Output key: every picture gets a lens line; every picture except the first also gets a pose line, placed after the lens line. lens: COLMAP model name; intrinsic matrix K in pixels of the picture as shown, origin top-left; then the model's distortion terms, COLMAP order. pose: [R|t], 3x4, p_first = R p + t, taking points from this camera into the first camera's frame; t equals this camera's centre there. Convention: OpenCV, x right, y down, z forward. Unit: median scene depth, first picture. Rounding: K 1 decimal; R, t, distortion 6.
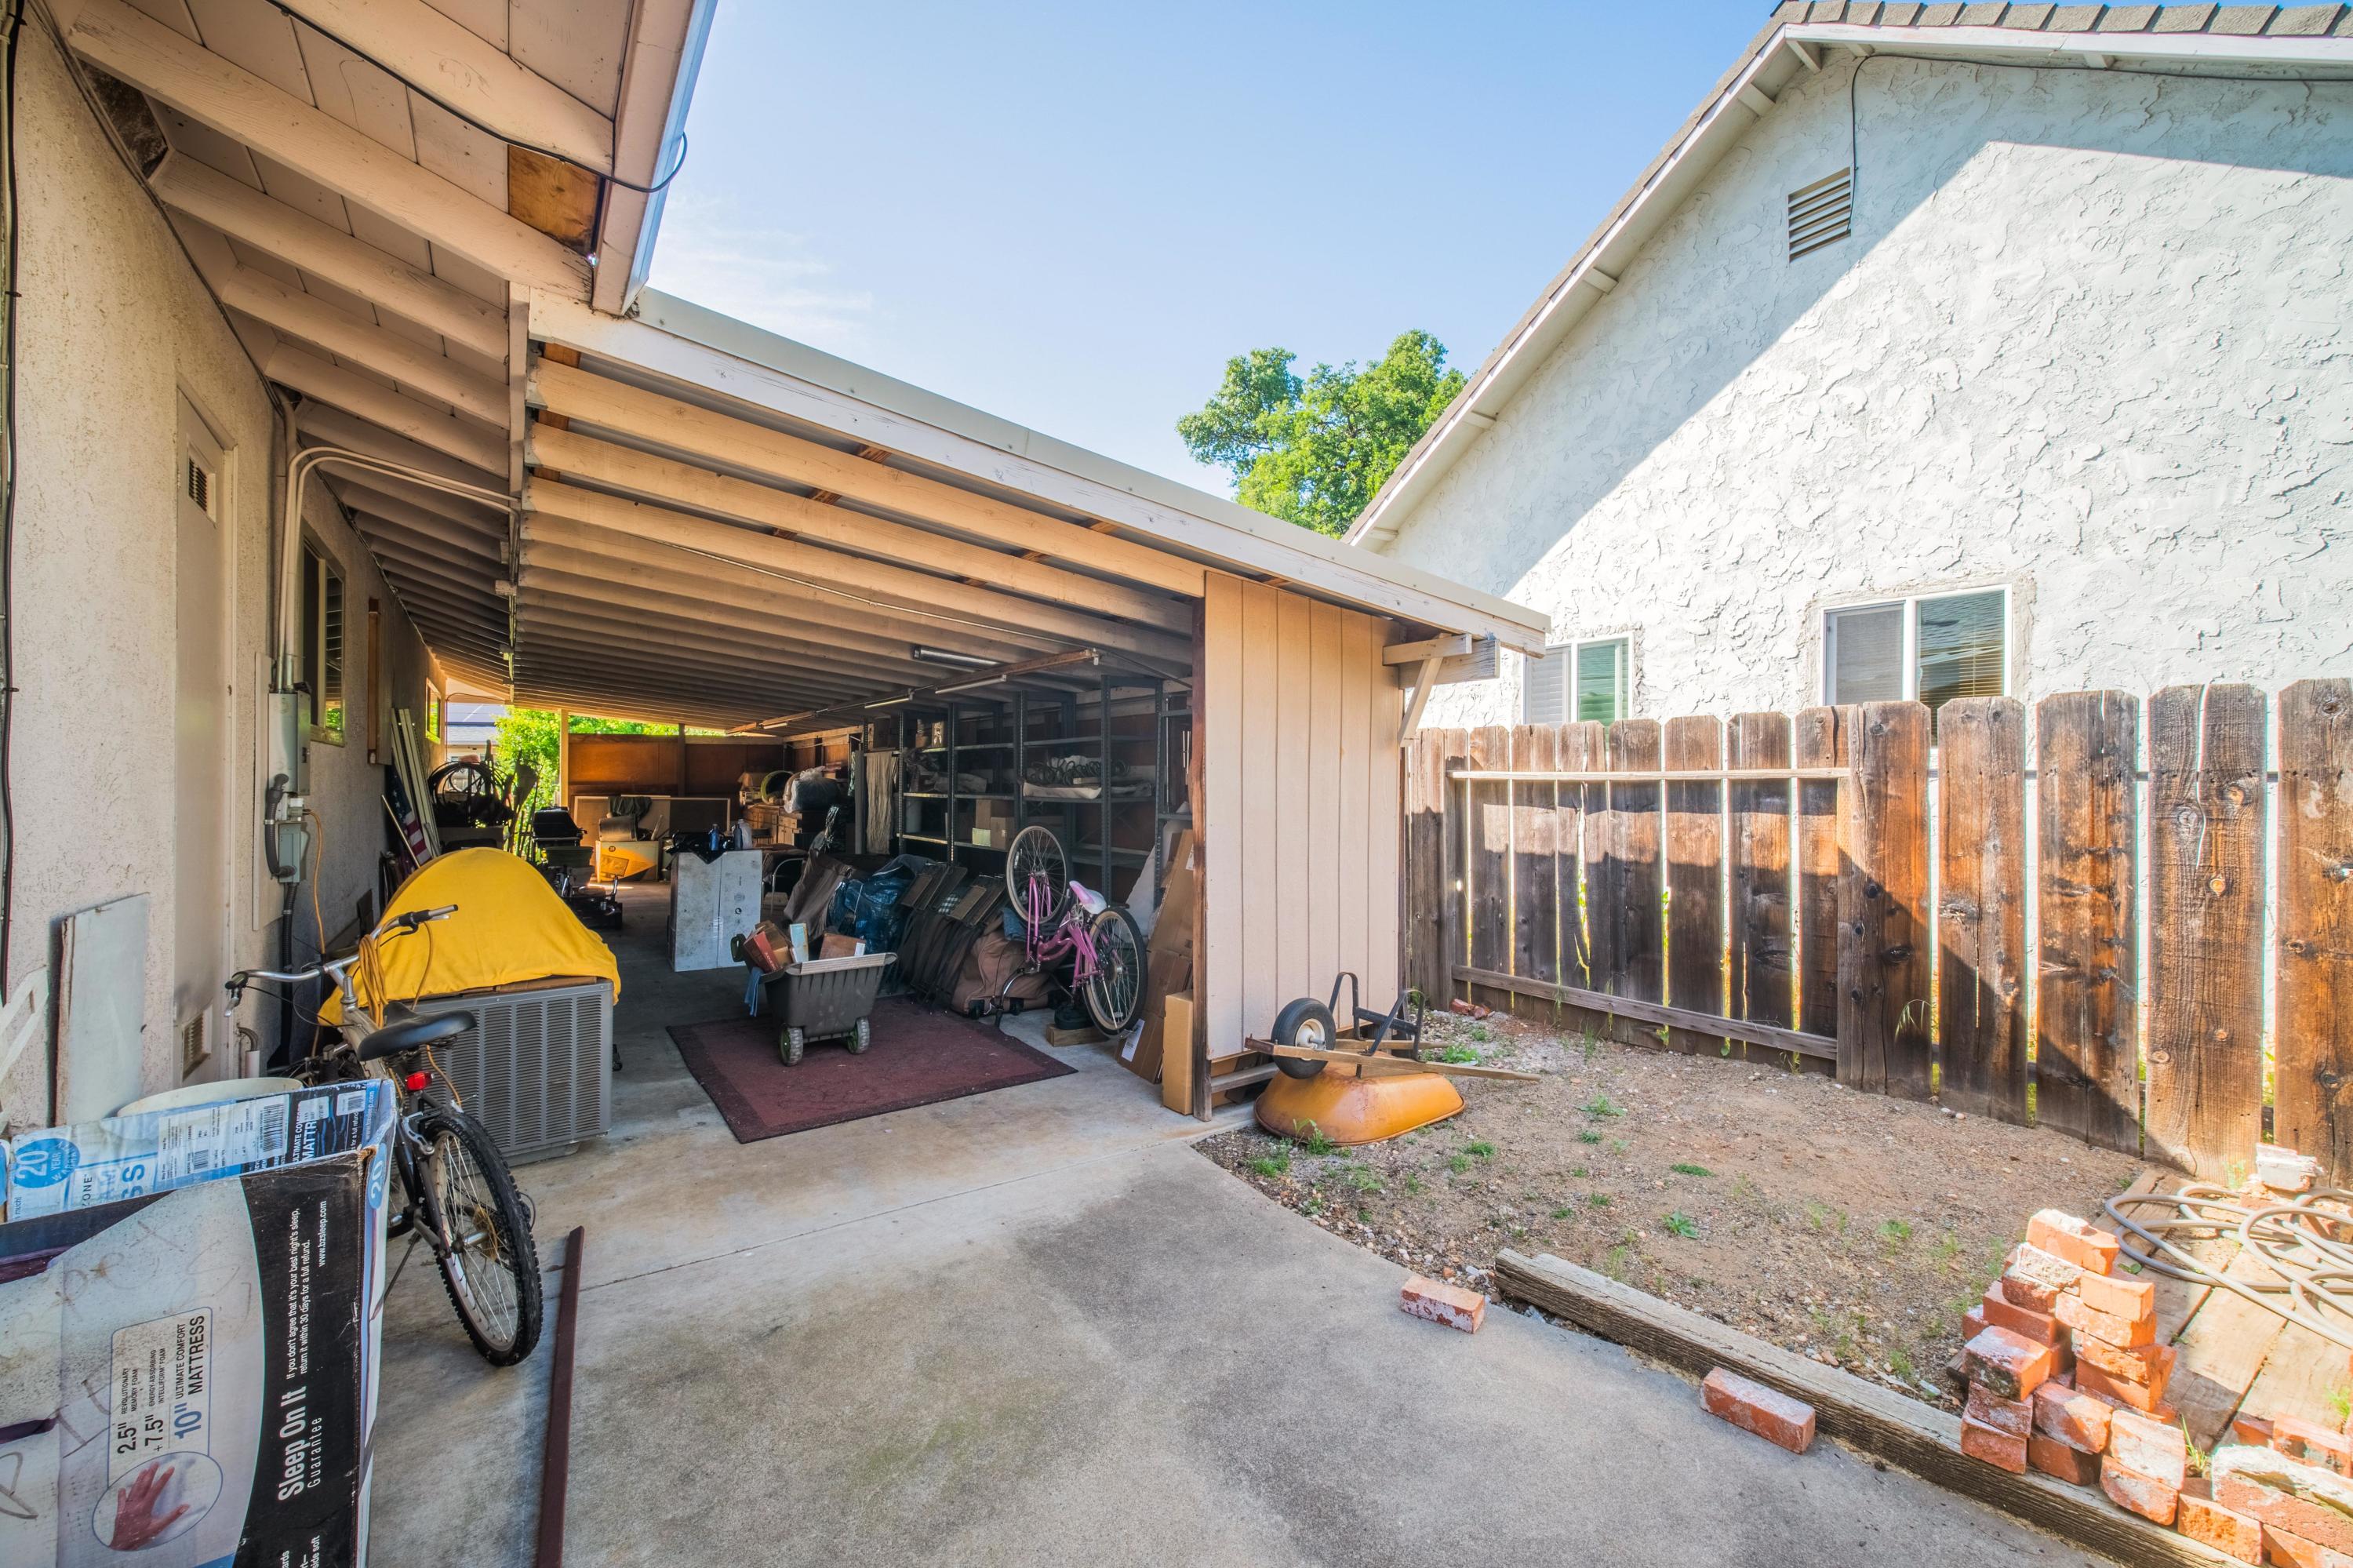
lens RADIAL K [[938.3, 0, 1176.5], [0, 938.3, 784.0], [0, 0, 1]] dist [0.000590, 0.000189]
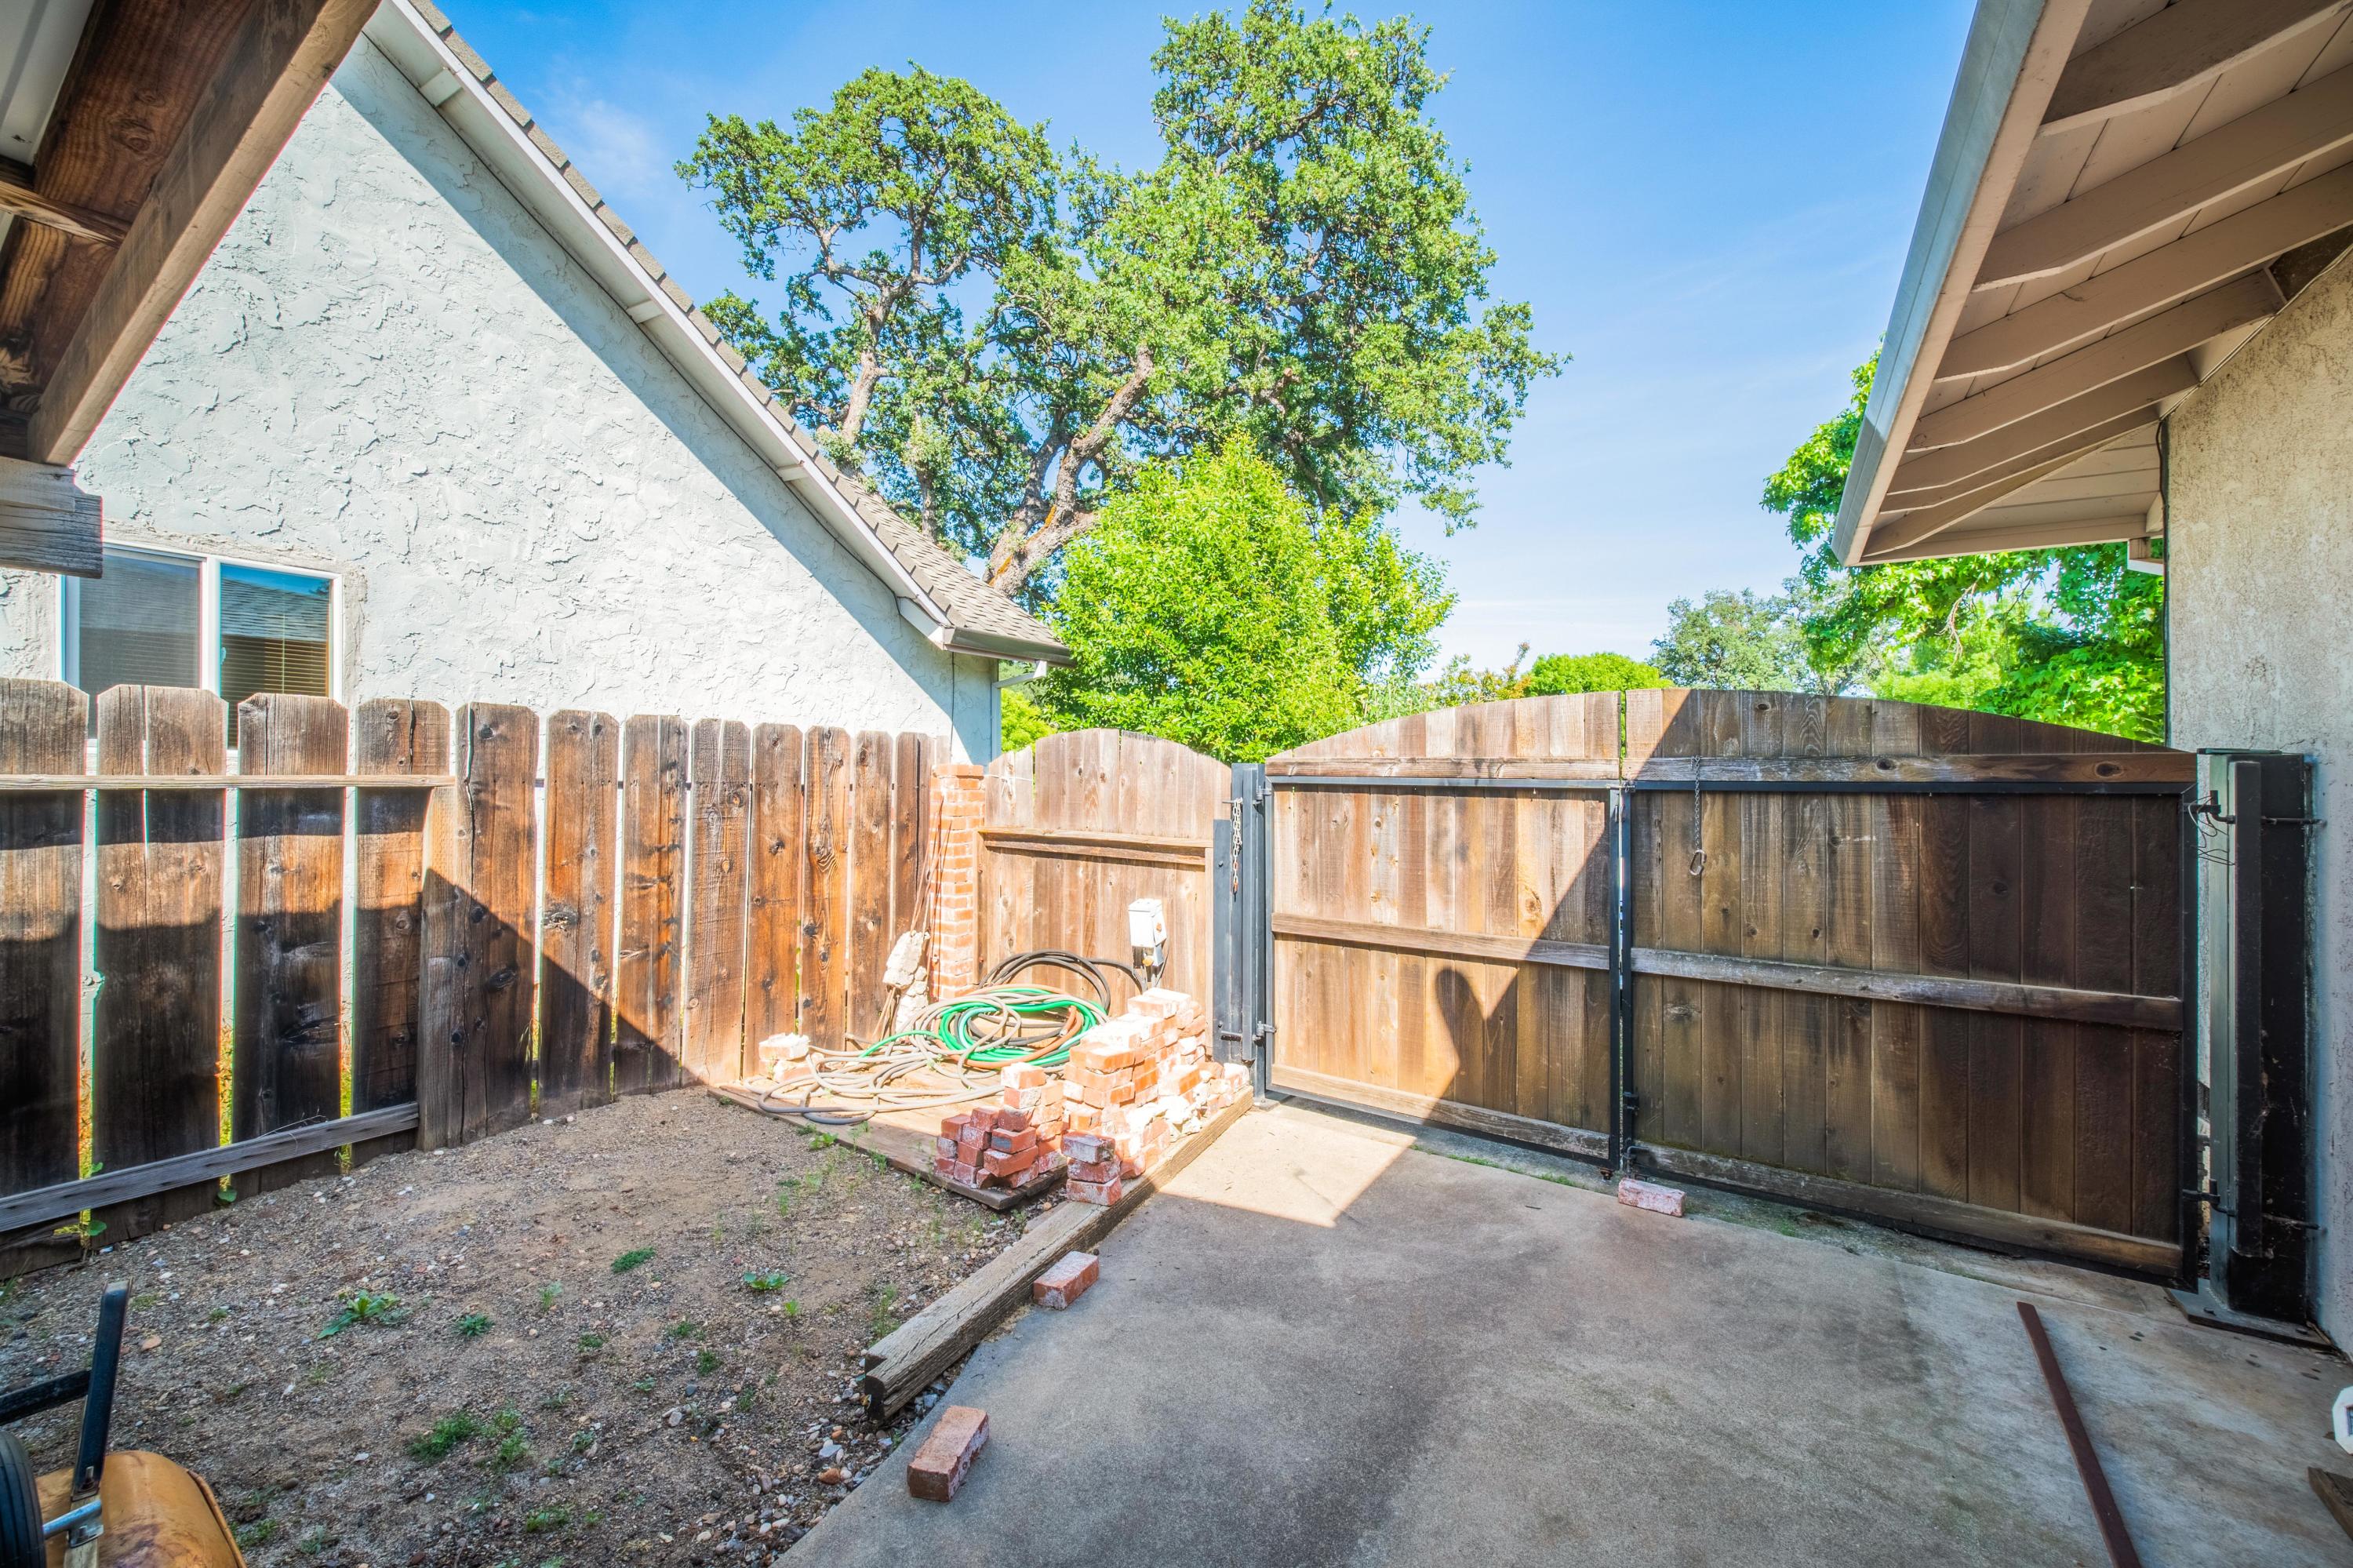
lens RADIAL K [[956.9, 0, 1176.5], [0, 956.9, 784.0], [0, 0, 1]] dist [-0.000450, 0.000092]
pose [[-0.387344, 0.001657, 0.921934, -0.326505], [0.001046, 0.999999, -0.001358, -0.007008], [-0.921935, 0.000438, -0.387345, 0.686368]]
